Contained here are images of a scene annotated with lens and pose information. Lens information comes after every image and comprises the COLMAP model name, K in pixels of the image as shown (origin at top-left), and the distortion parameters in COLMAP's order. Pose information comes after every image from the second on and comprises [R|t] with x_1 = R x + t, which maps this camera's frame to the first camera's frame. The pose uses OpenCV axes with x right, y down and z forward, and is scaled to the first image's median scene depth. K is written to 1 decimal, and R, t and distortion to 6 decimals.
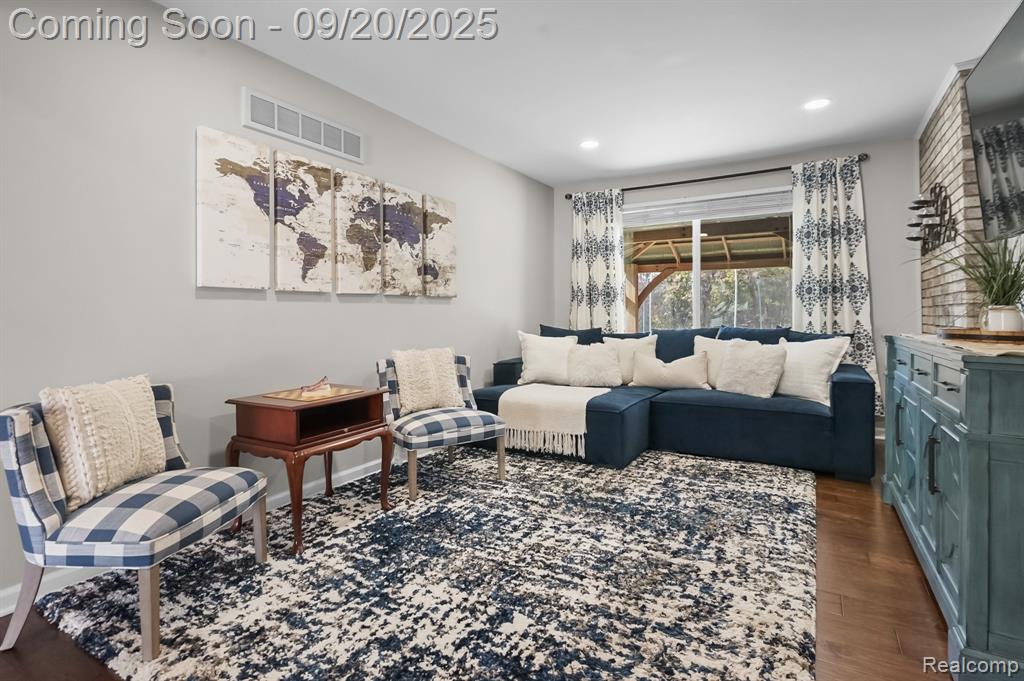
lens RADIAL K [[522.8, 0, 512.3], [0, 522.8, 308.5], [0, 0, 1]] dist [0.001200, 0.001369]
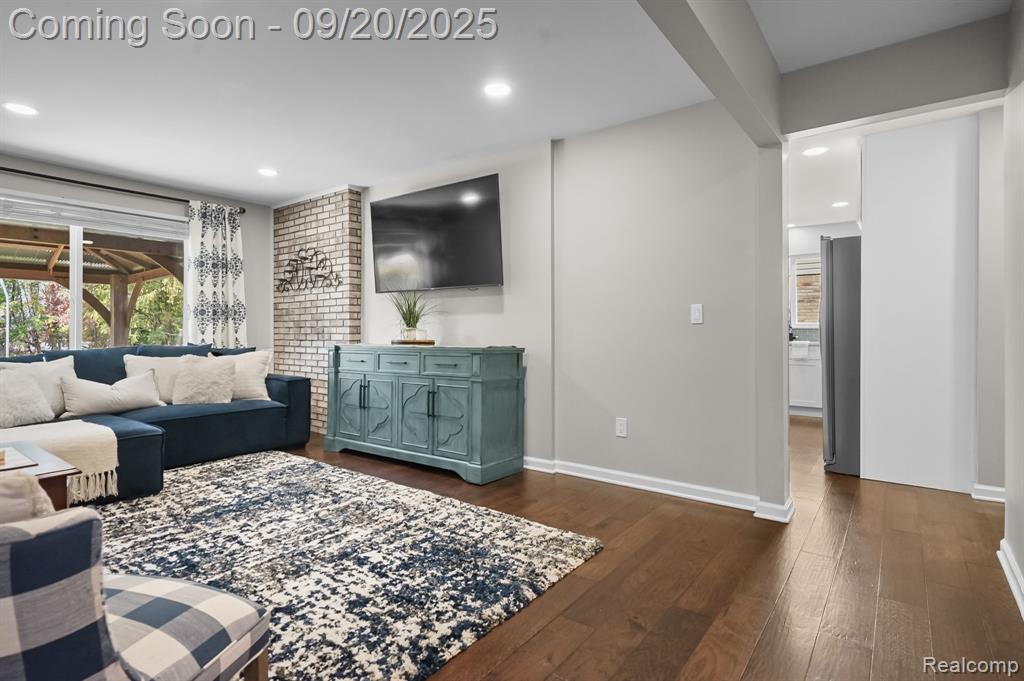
lens RADIAL K [[515.3, 0, 515.0], [0, 515.3, 319.3], [0, 0, 1]] dist [0.000162, 0.000778]
pose [[0.105295, 0.029201, 0.994012, -0.853208], [-0.009968, 0.999550, -0.028308, 0.012224], [-0.994391, -0.006928, 0.105539, 0.321558]]
